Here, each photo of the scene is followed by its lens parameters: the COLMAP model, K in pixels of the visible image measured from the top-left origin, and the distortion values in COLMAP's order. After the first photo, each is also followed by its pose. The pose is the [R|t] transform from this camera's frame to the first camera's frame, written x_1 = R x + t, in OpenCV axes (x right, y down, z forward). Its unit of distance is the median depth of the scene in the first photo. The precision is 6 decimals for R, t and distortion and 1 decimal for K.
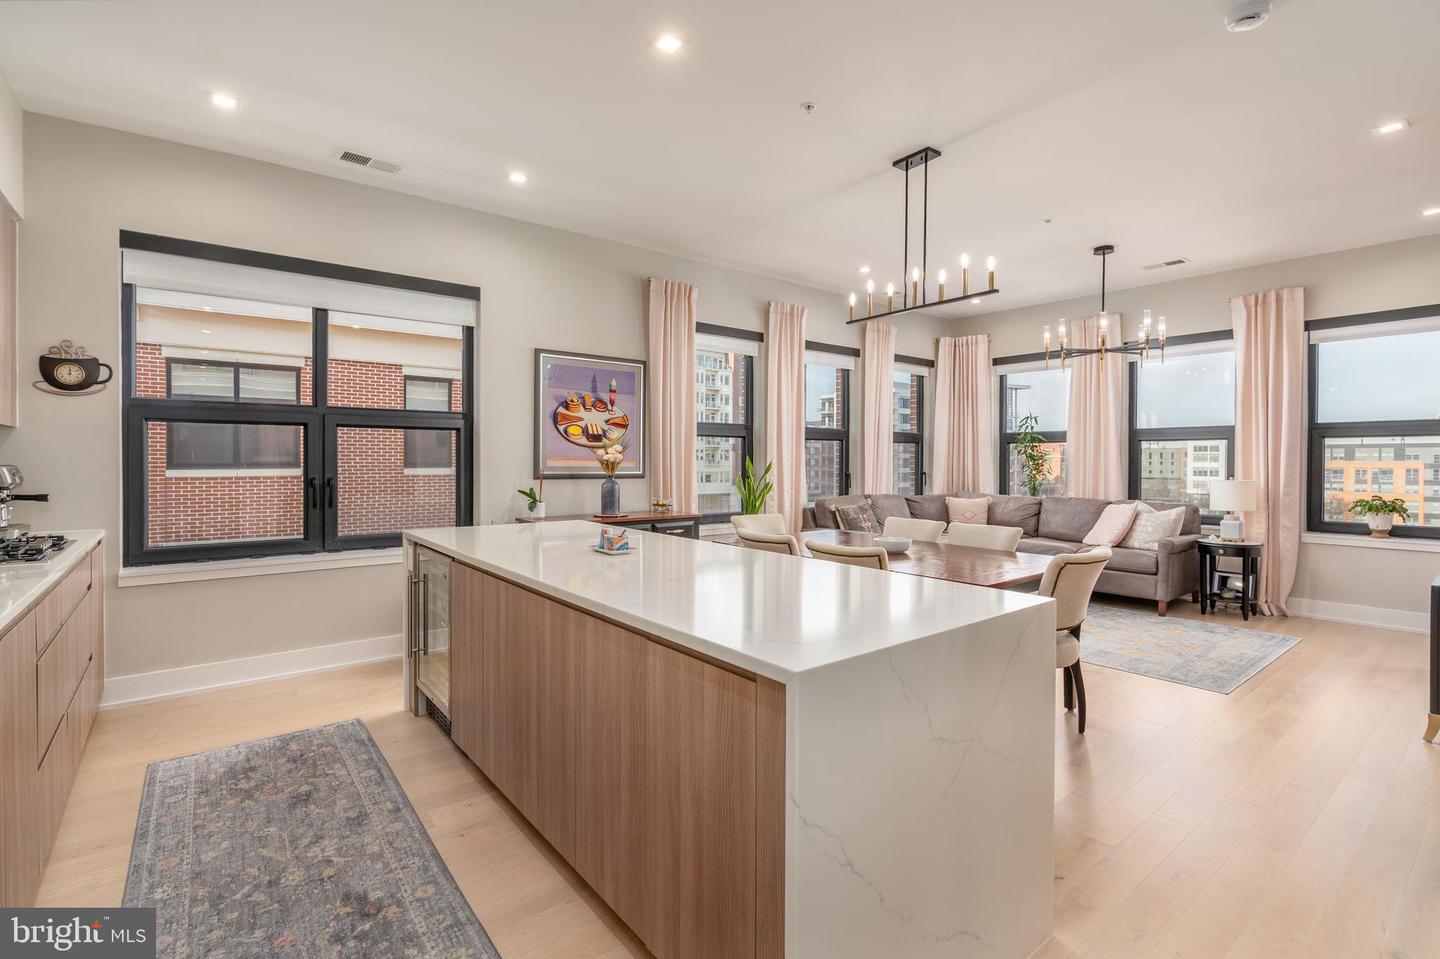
lens RADIAL K [[658.7, 0, 717.6], [0, 658.7, 464.6], [0, 0, 1]] dist [-0.005165, 0.001212]
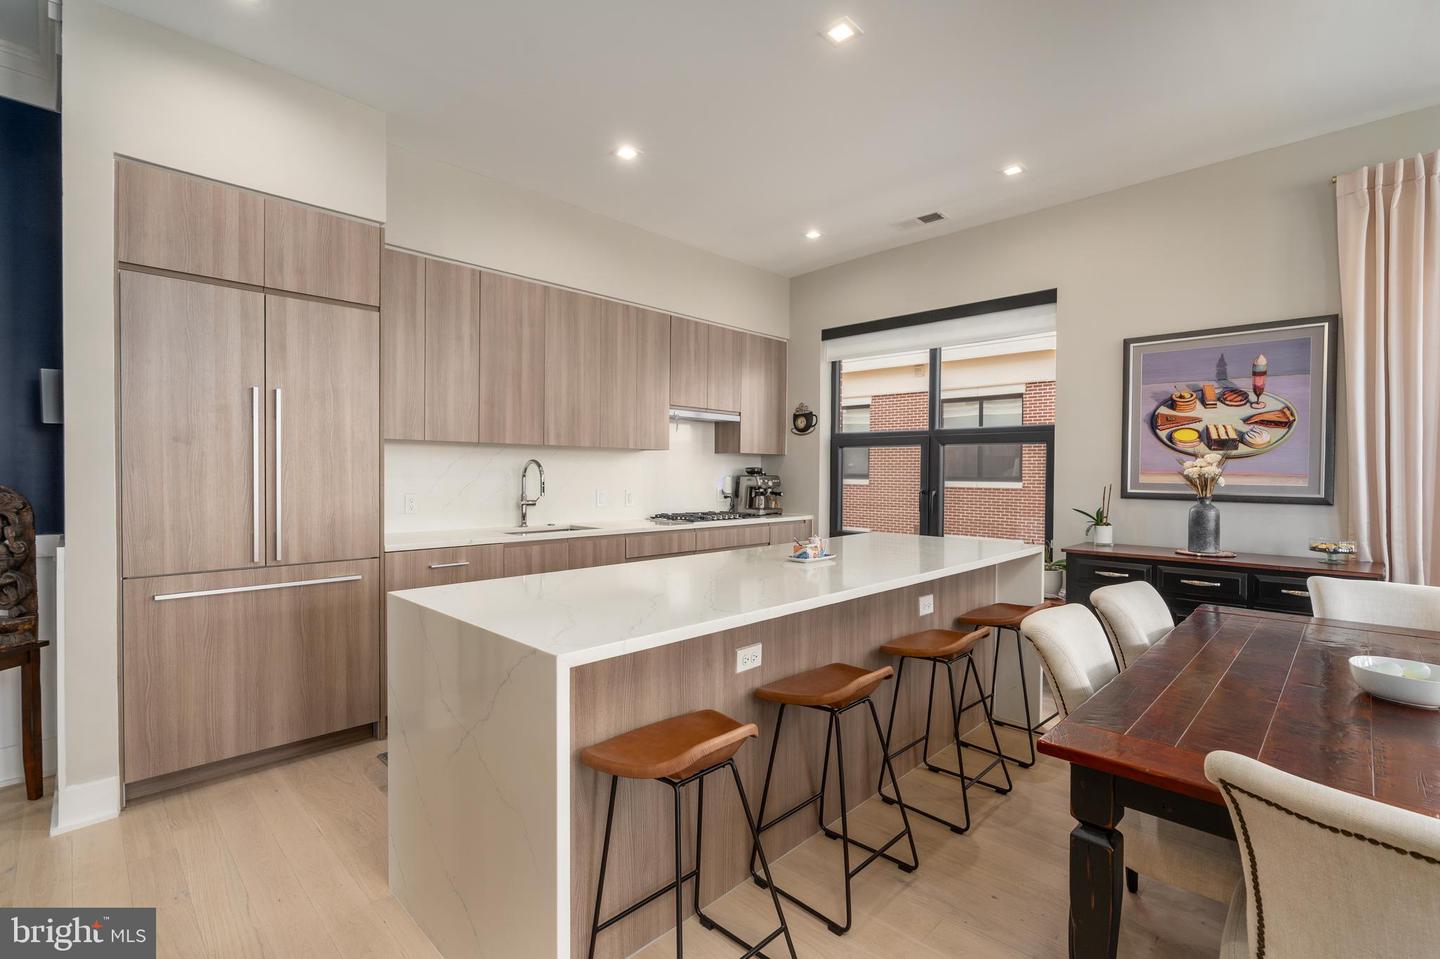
lens RADIAL K [[658.7, 0, 723.2], [0, 658.7, 485.0], [0, 0, 1]] dist [-0.005165, 0.001212]
pose [[0.122179, 0.016405, -0.992372, 0.455392], [-0.015815, 0.999769, 0.014580, 0.001444], [0.992382, 0.013913, 0.122411, 0.384565]]
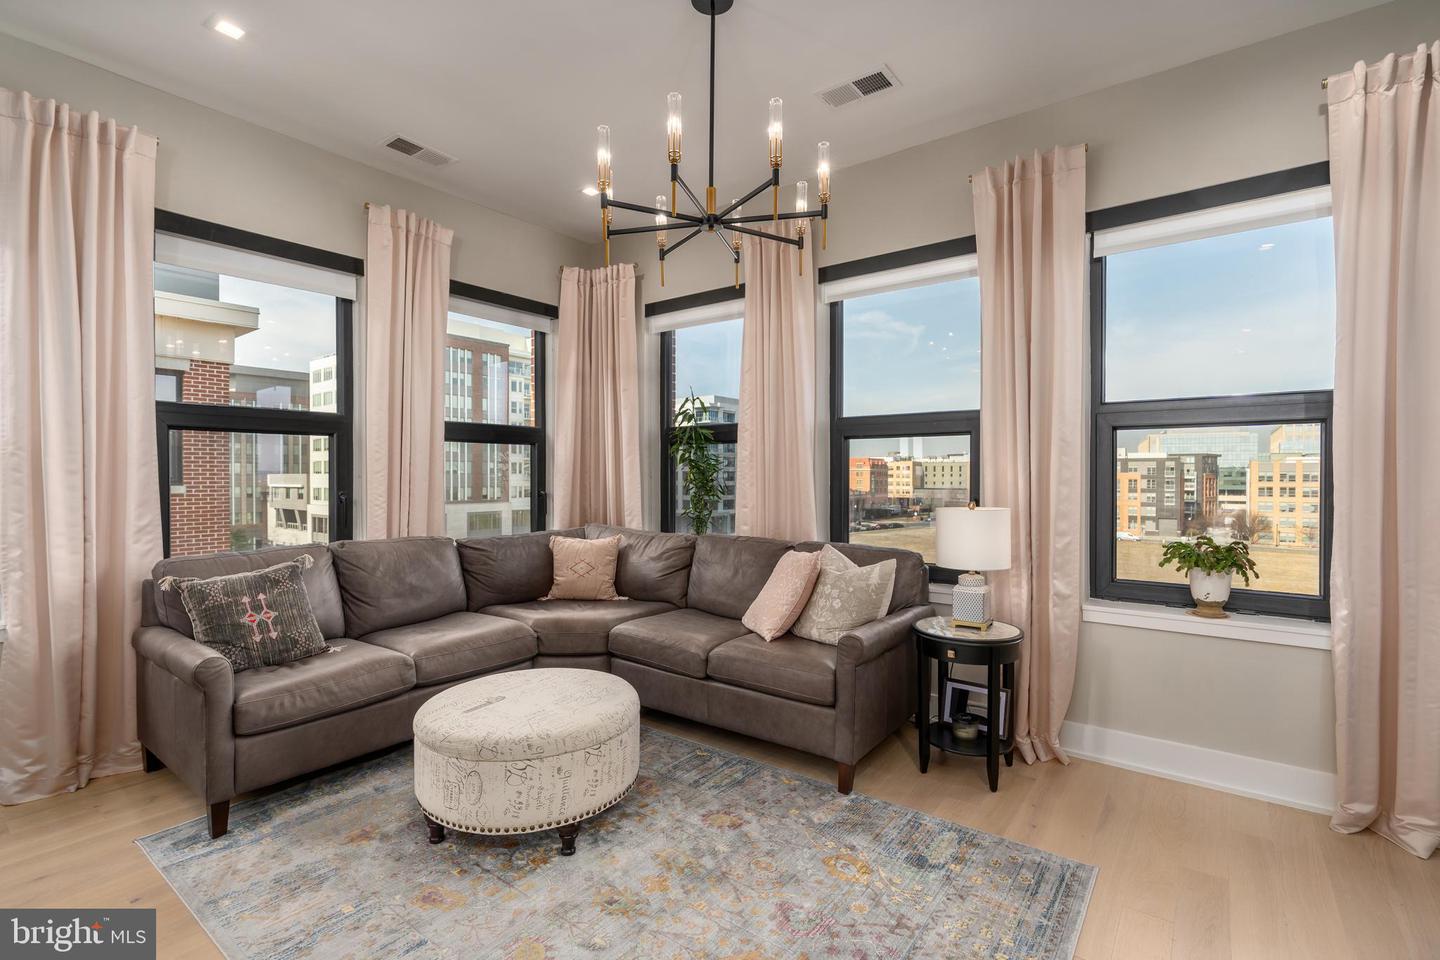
lens RADIAL K [[658.7, 0, 719.5], [0, 658.7, 478.5], [0, 0, 1]] dist [-0.005165, 0.001212]
pose [[0.968381, -0.004957, 0.249428, 0.503808], [0.004832, 0.999988, 0.001117, -0.001986], [-0.249430, 0.000124, 0.968393, 0.597097]]
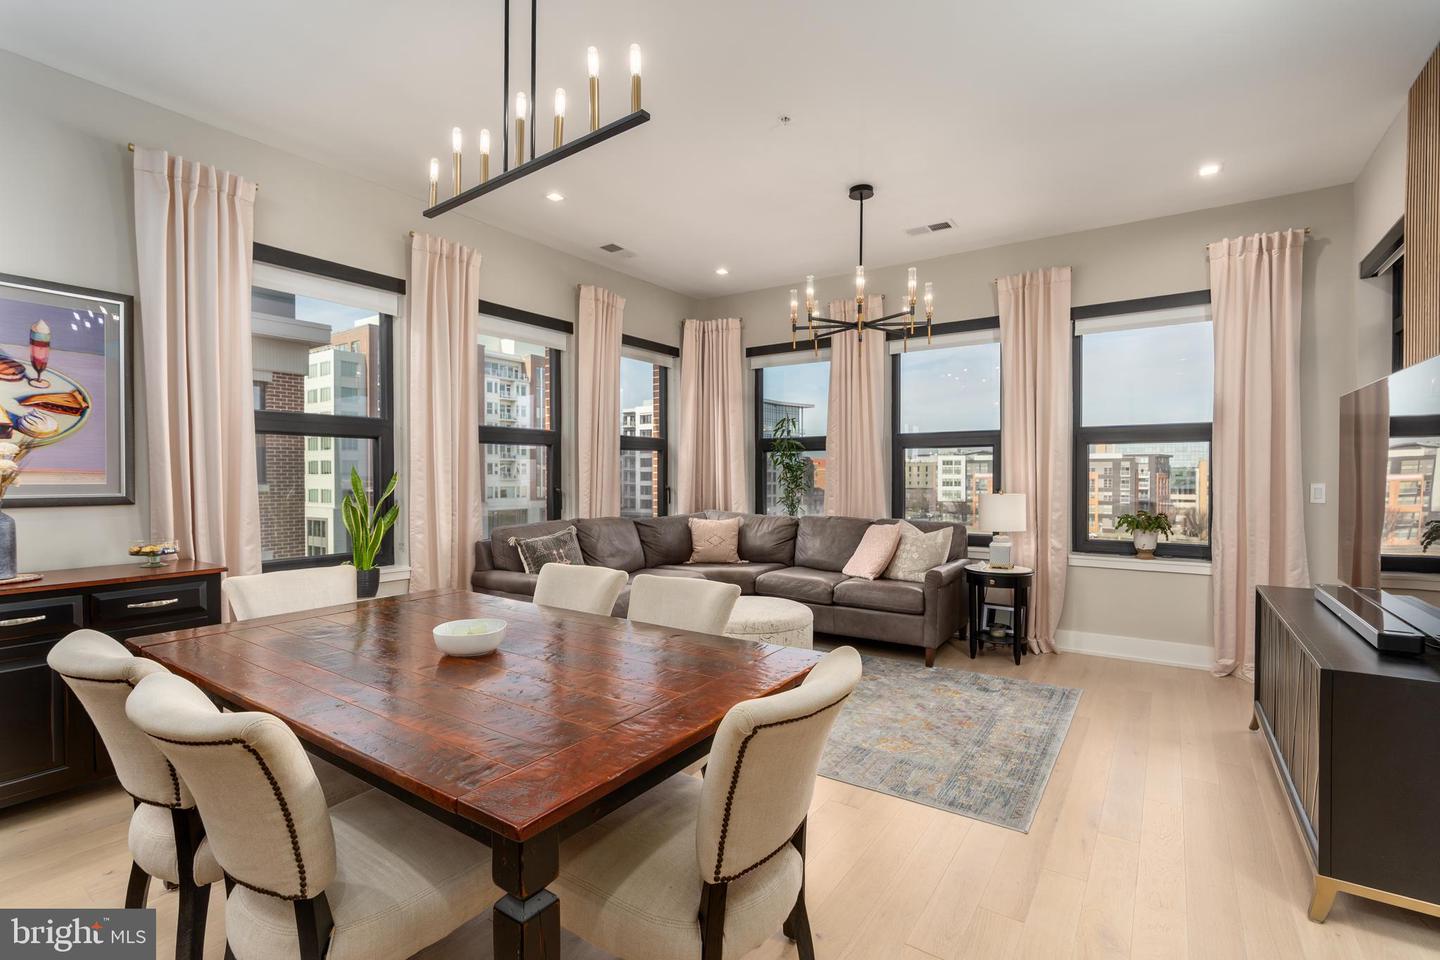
lens RADIAL K [[658.7, 0, 718.4], [0, 658.7, 479.7], [0, 0, 1]] dist [-0.005165, 0.001212]
pose [[0.955727, -0.006875, 0.294175, 0.215141], [0.006359, 0.999976, 0.002711, 0.000862], [-0.294187, -0.000721, 0.955748, 0.339041]]
